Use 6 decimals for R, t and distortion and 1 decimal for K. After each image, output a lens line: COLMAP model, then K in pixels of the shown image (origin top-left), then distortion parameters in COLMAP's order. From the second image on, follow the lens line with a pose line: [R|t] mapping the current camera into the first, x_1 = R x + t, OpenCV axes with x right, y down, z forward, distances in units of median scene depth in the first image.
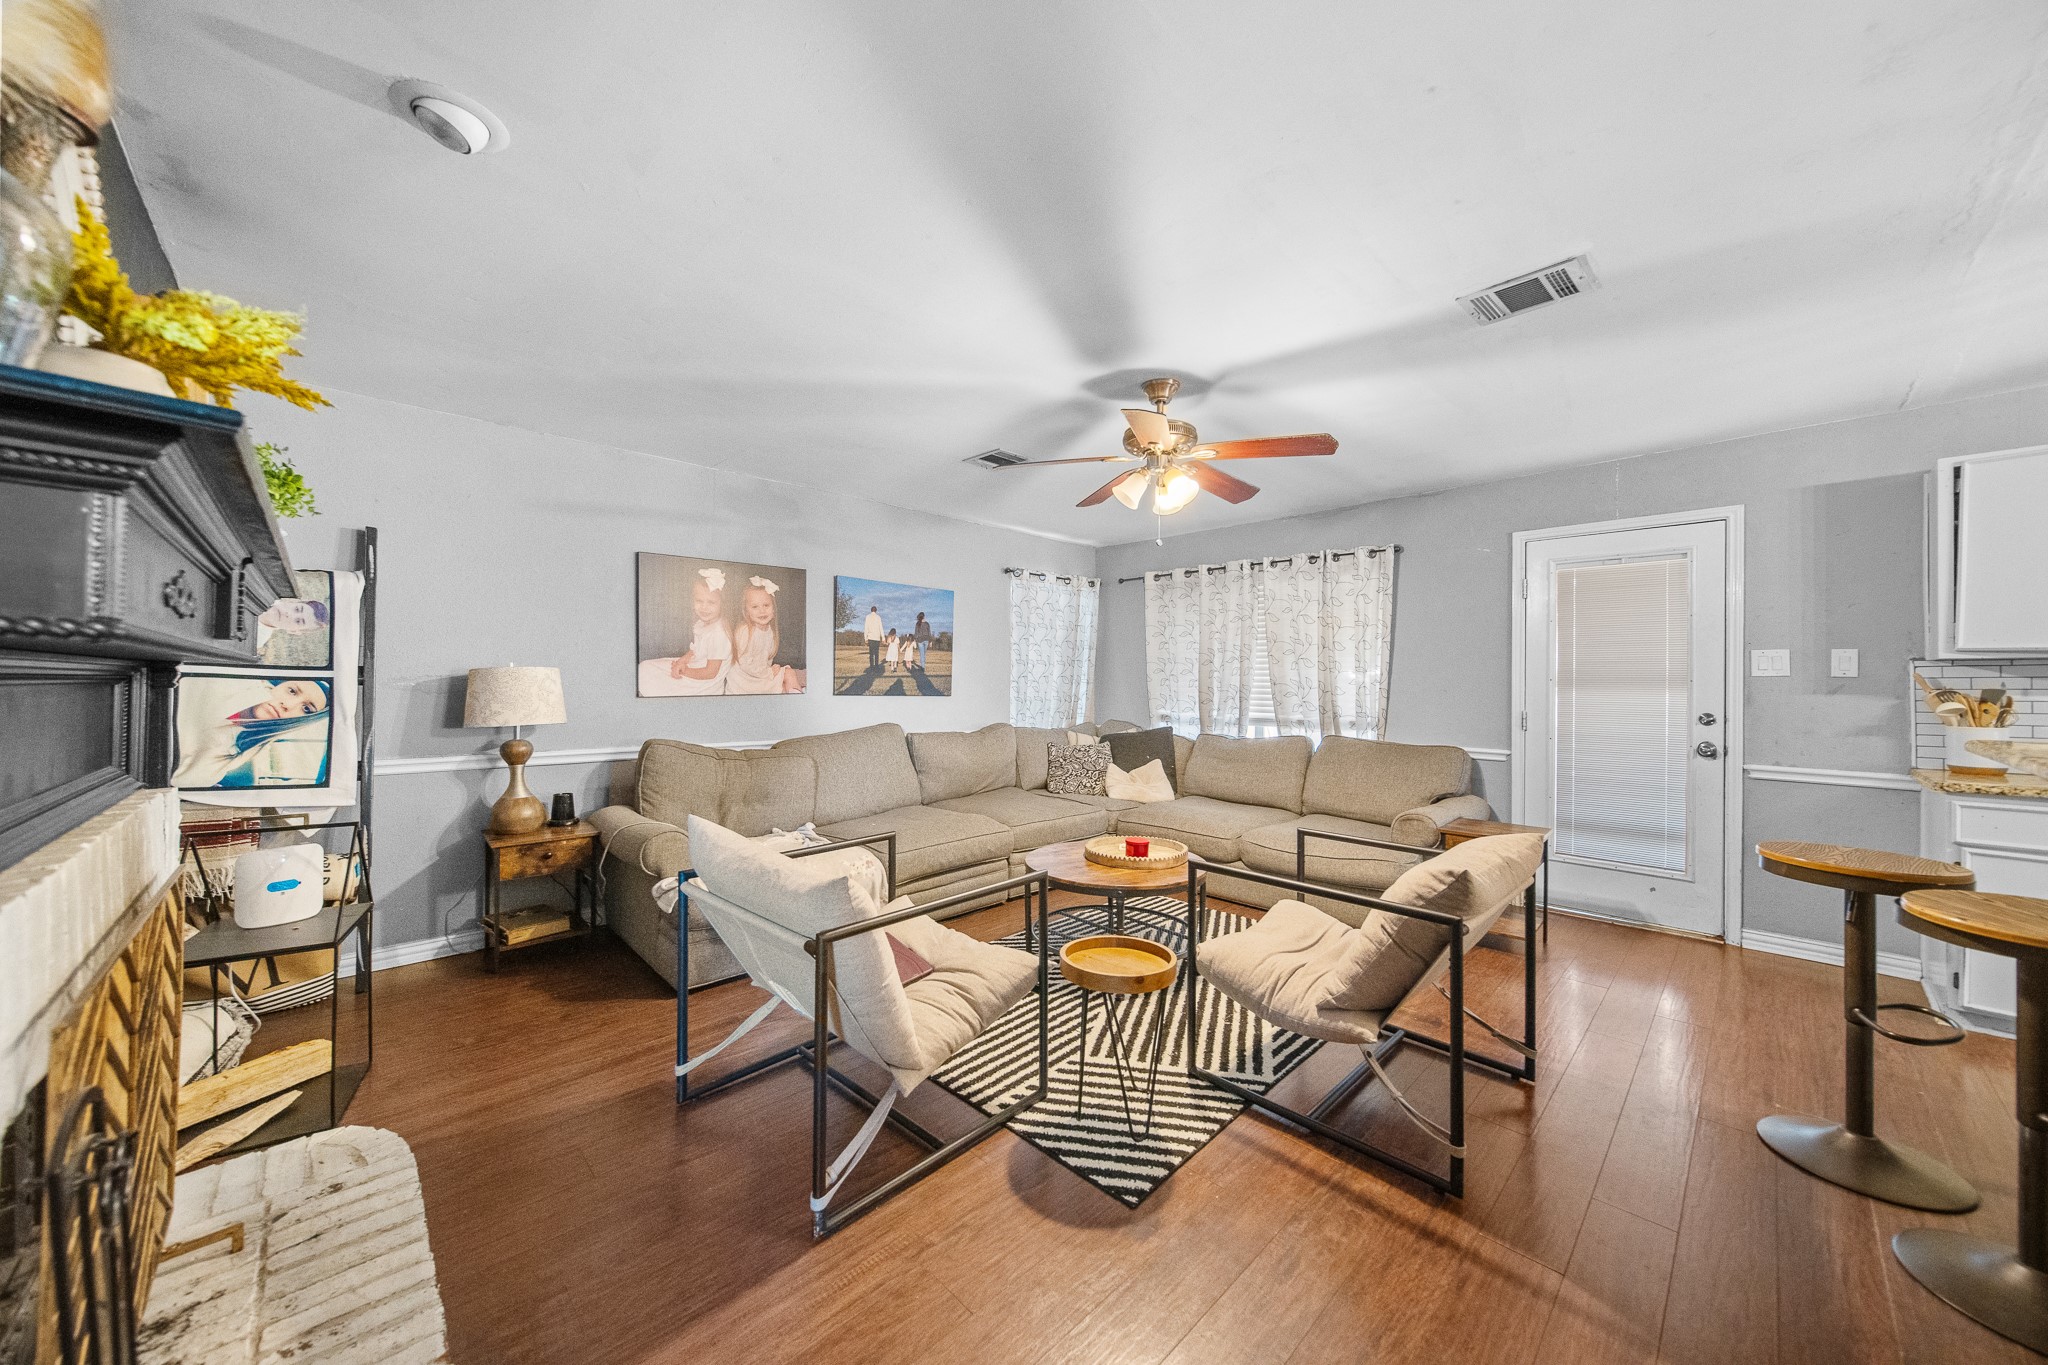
lens RADIAL K [[720.0, 0, 1029.2], [0, 720.0, 679.3], [0, 0, 1]] dist [0.000313, -0.001519]
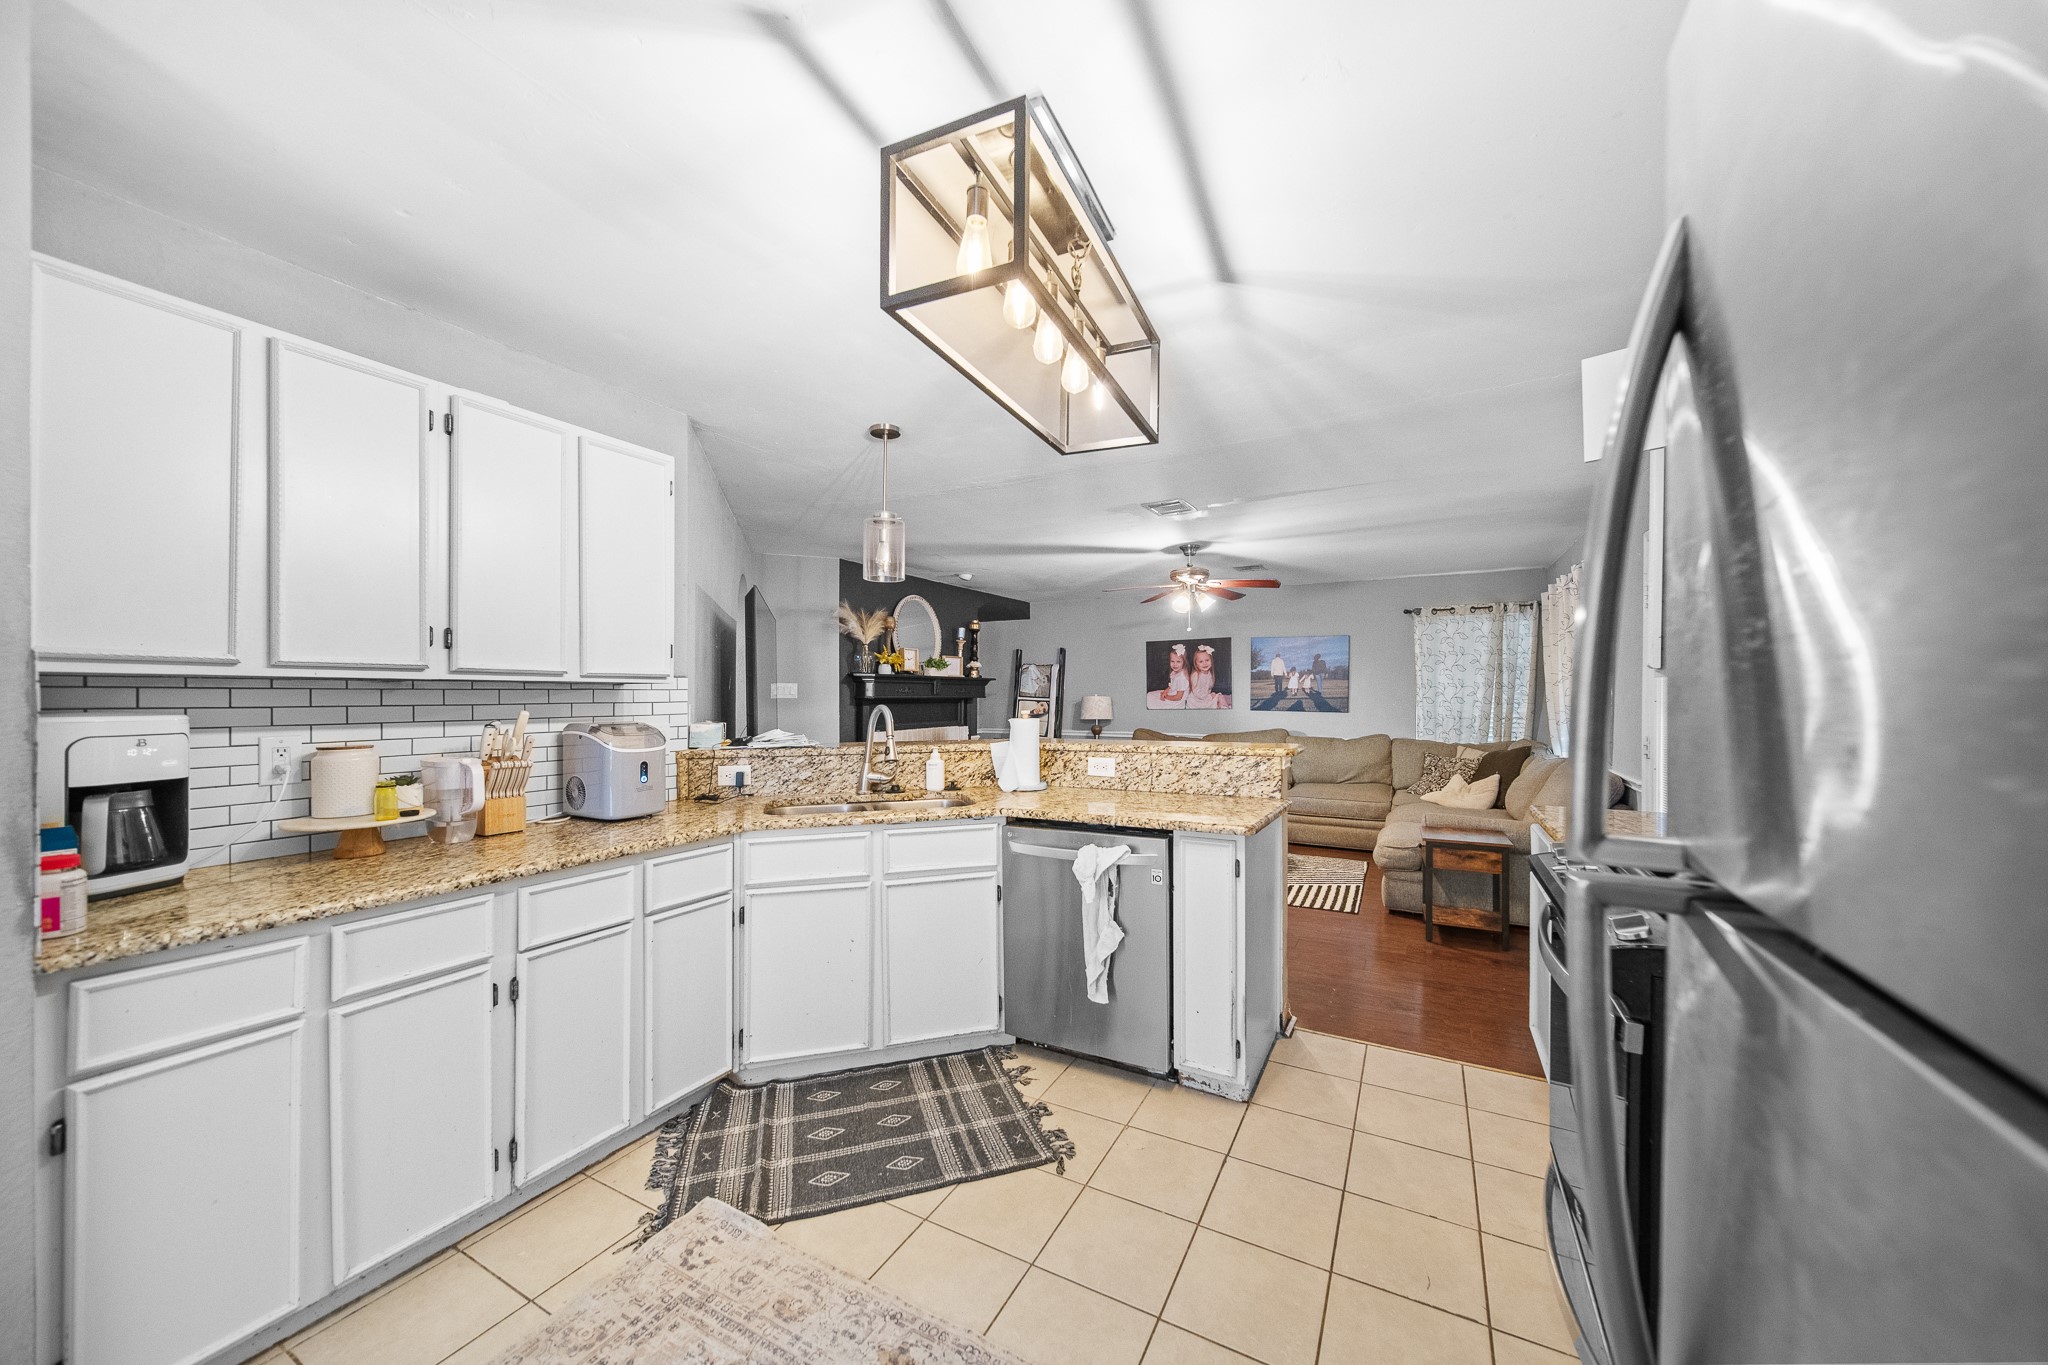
lens RADIAL K [[720.0, 0, 1029.2], [0, 720.0, 679.3], [0, 0, 1]] dist [0.000313, -0.001519]
pose [[0.295588, -0.031106, -0.954809, 1.127472], [0.002477, 0.999491, -0.031795, 0.002381], [0.955312, 0.007033, 0.295514, 0.022366]]
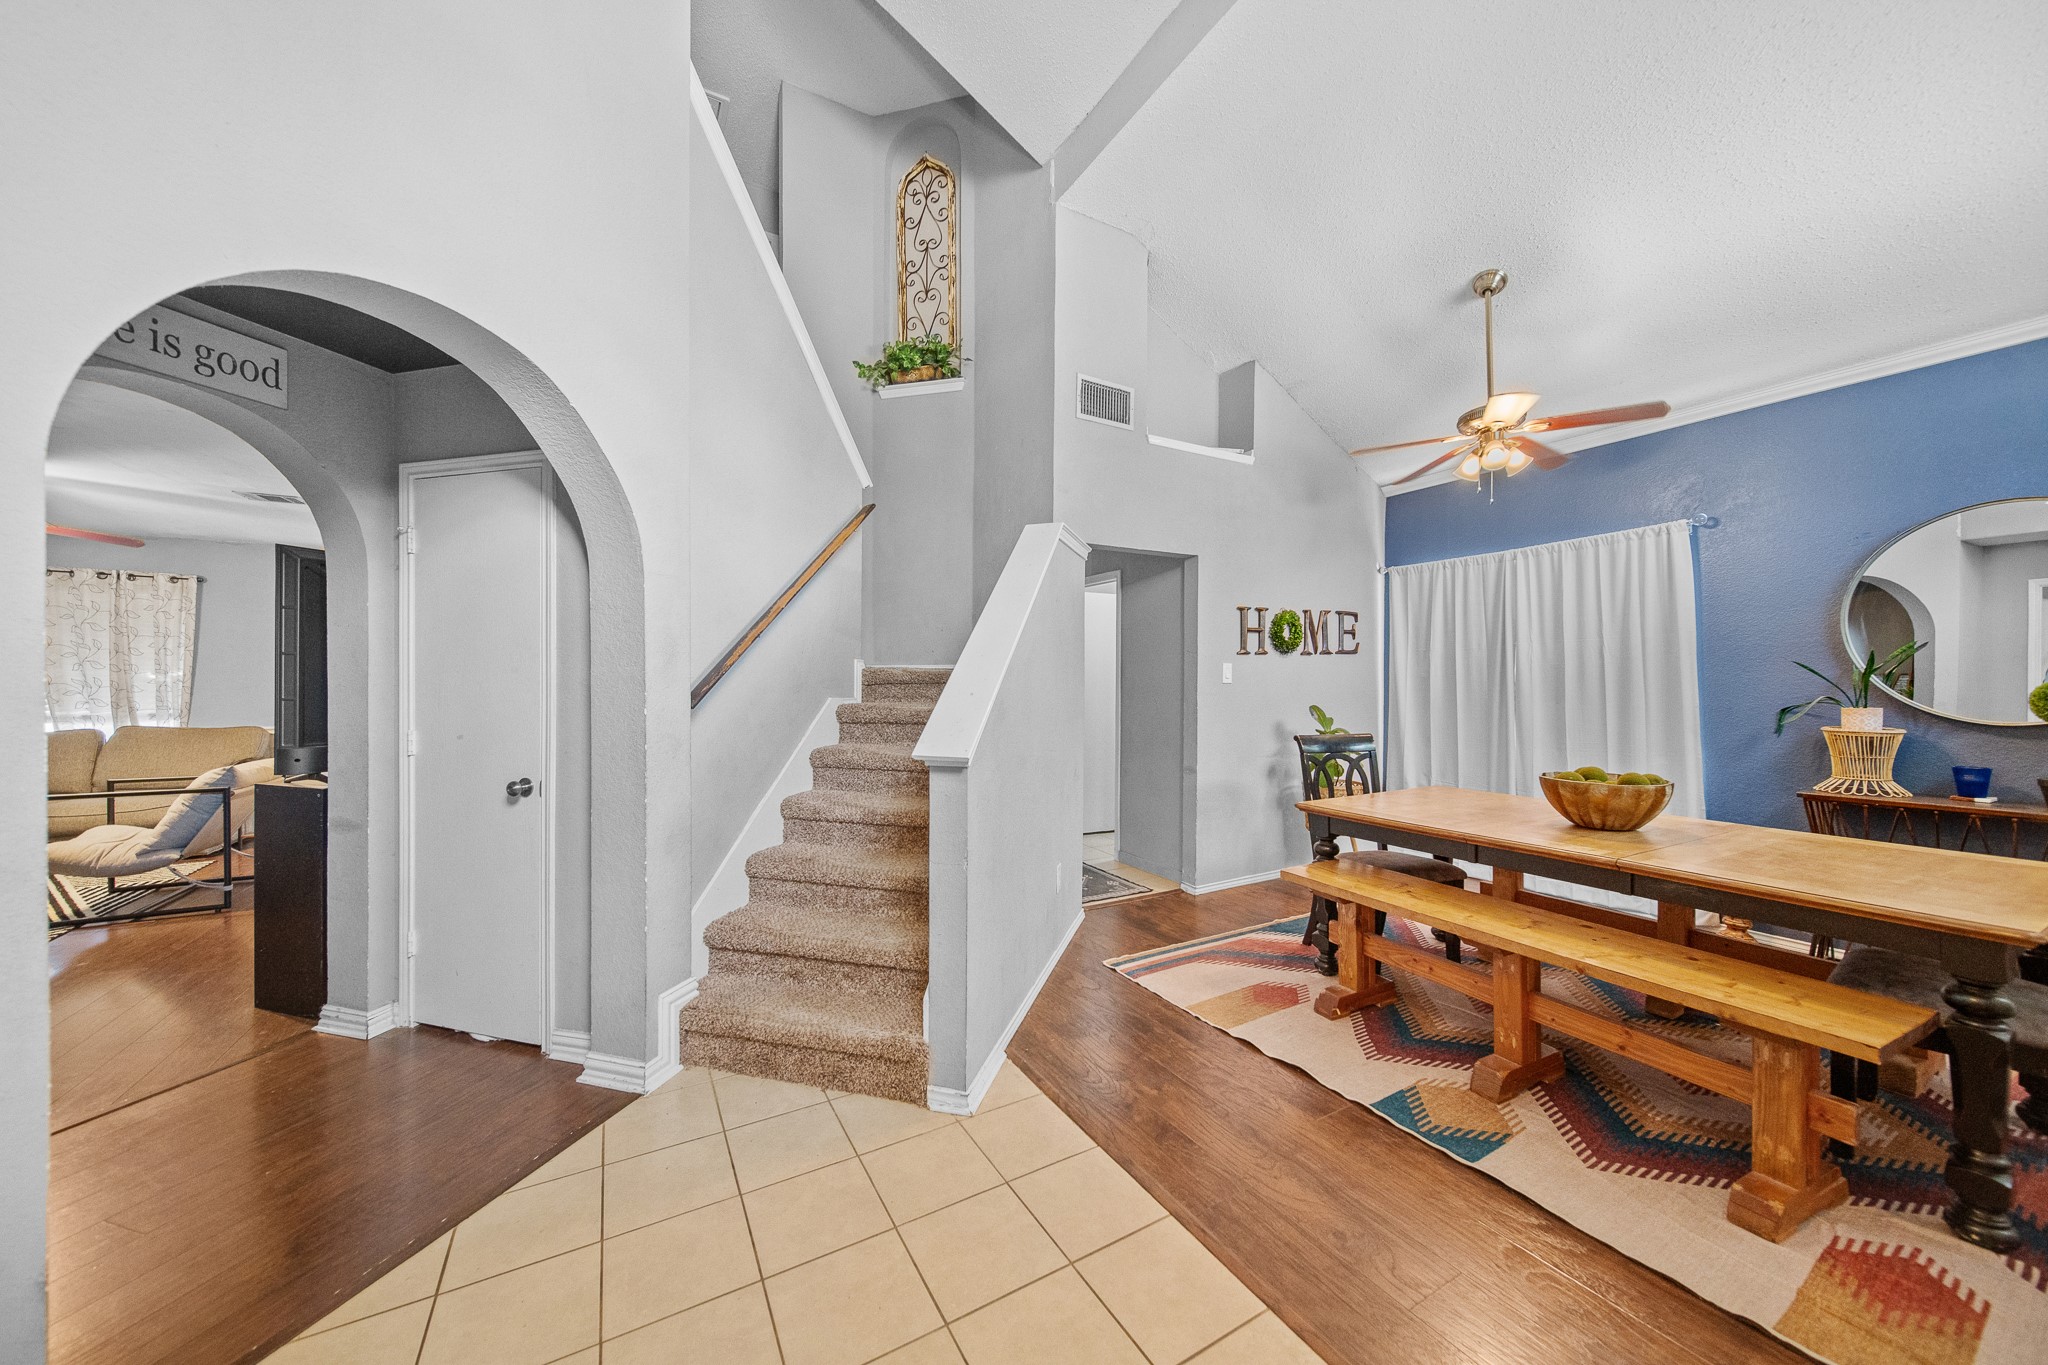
lens RADIAL K [[720.0, 0, 1029.2], [0, 720.0, 679.3], [0, 0, 1]] dist [0.000313, -0.001519]
pose [[0.246420, -0.003855, 0.969156, -0.372745], [0.002870, 0.999991, 0.003248, 0.000360], [-0.969159, 0.001981, 0.246429, -0.759434]]
